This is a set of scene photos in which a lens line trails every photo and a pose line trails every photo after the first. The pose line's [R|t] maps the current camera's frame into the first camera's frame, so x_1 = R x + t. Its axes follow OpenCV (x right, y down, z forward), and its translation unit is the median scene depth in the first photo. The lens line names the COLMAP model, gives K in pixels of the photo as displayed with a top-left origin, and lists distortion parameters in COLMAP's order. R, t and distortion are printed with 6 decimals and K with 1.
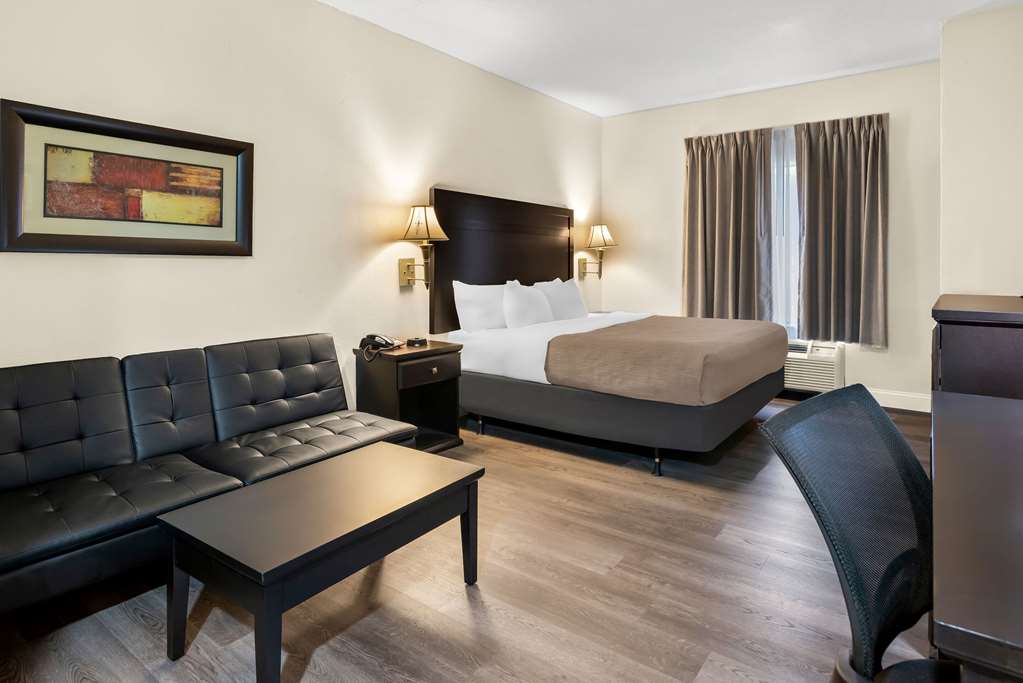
lens RADIAL K [[560.8, 0, 547.0], [0, 560.8, 264.4], [0, 0, 1]] dist [-0.001122, 0.000008]
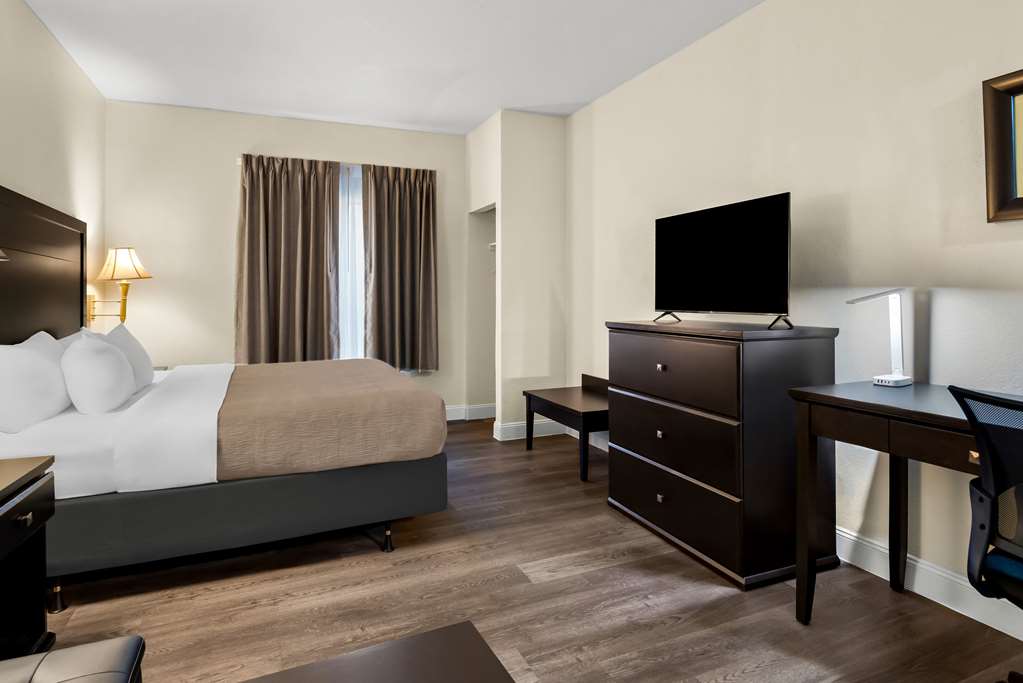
lens RADIAL K [[549.9, 0, 485.0], [0, 549.9, 278.6], [0, 0, 1]] dist [-0.003974, -0.001105]
pose [[0.549393, 0.024151, 0.835215, -0.273342], [0.012111, 0.999247, -0.036860, 0.000303], [-0.835476, 0.030366, 0.548687, 0.269392]]
